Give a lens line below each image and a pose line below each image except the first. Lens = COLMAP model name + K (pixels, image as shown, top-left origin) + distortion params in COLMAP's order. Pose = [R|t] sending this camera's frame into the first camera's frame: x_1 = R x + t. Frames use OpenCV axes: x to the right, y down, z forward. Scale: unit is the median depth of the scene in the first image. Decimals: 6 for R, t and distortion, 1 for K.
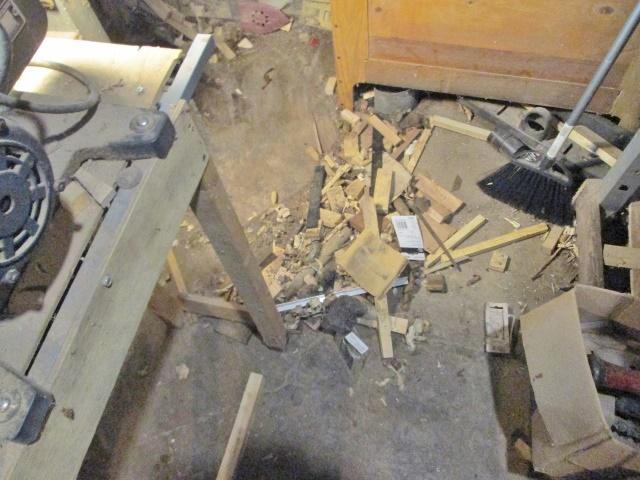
lens RADIAL K [[527.7, 0, 319.9], [0, 527.7, 239.6], [0, 0, 1]] dist [-0.046344, -0.002120]
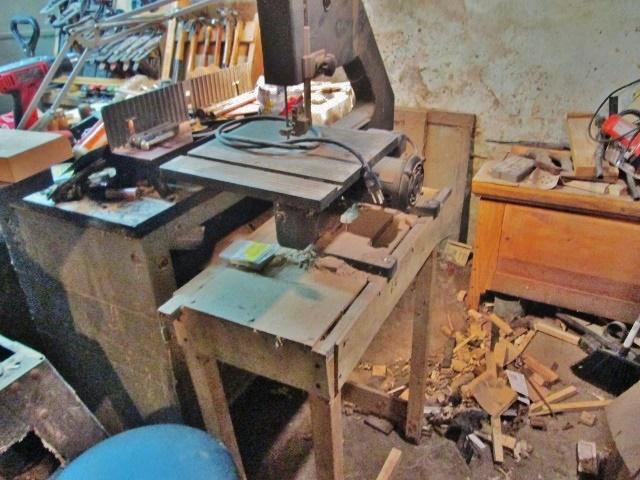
lens RADIAL K [[527.7, 0, 320.3], [0, 527.7, 240.7], [0, 0, 1]] dist [-0.046344, -0.002120]
pose [[0.968961, 0.165648, -0.183508, -0.137814], [-0.237545, 0.829434, -0.505580, 0.478195], [0.068459, 0.533479, 0.843038, -0.360722]]
